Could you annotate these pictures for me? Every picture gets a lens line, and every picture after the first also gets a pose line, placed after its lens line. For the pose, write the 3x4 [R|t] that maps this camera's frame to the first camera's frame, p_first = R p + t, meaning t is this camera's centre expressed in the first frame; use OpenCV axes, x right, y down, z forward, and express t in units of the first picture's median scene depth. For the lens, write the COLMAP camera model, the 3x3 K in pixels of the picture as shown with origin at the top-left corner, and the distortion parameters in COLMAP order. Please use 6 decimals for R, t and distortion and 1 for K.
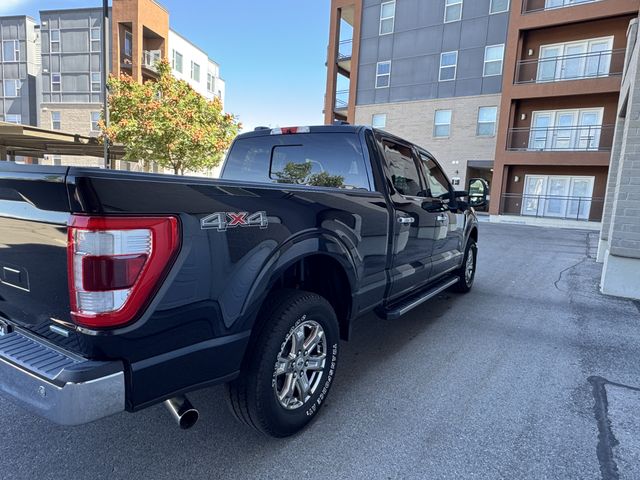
lens RADIAL K [[402.9, 0, 319.1], [0, 402.9, 225.4], [0, 0, 1]] dist [0.048590, -0.025611]
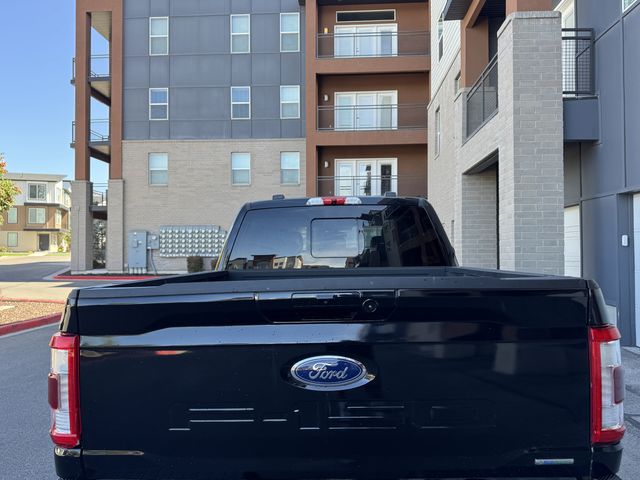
lens RADIAL K [[505.4, 0, 320.0], [0, 505.4, 240.0], [0, 0, 1]] dist [0.167201, -0.251858]
pose [[0.867083, -0.048484, 0.495798, -0.100559], [0.095941, 0.992873, -0.070696, -0.012127], [-0.488837, 0.108867, 0.865555, 0.013293]]
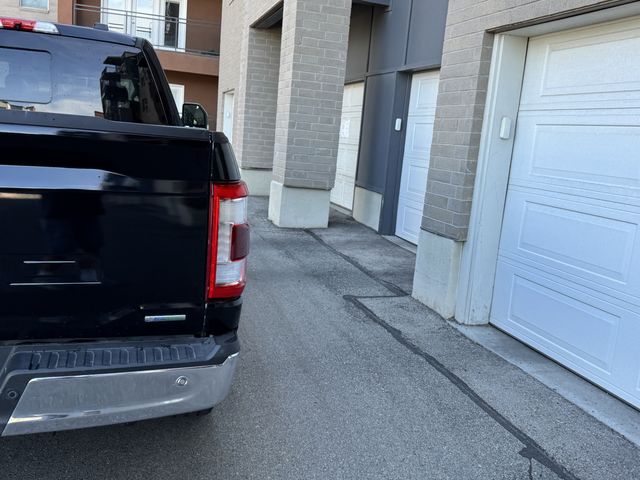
lens RADIAL K [[616.8, 0, 320.0], [0, 616.8, 240.0], [0, 0, 1]] dist [0.192176, -0.374641]
pose [[0.652315, -0.128473, 0.746980, -0.086239], [0.019206, 0.988015, 0.153157, -0.006462], [-0.757705, -0.085560, 0.646965, -0.005625]]
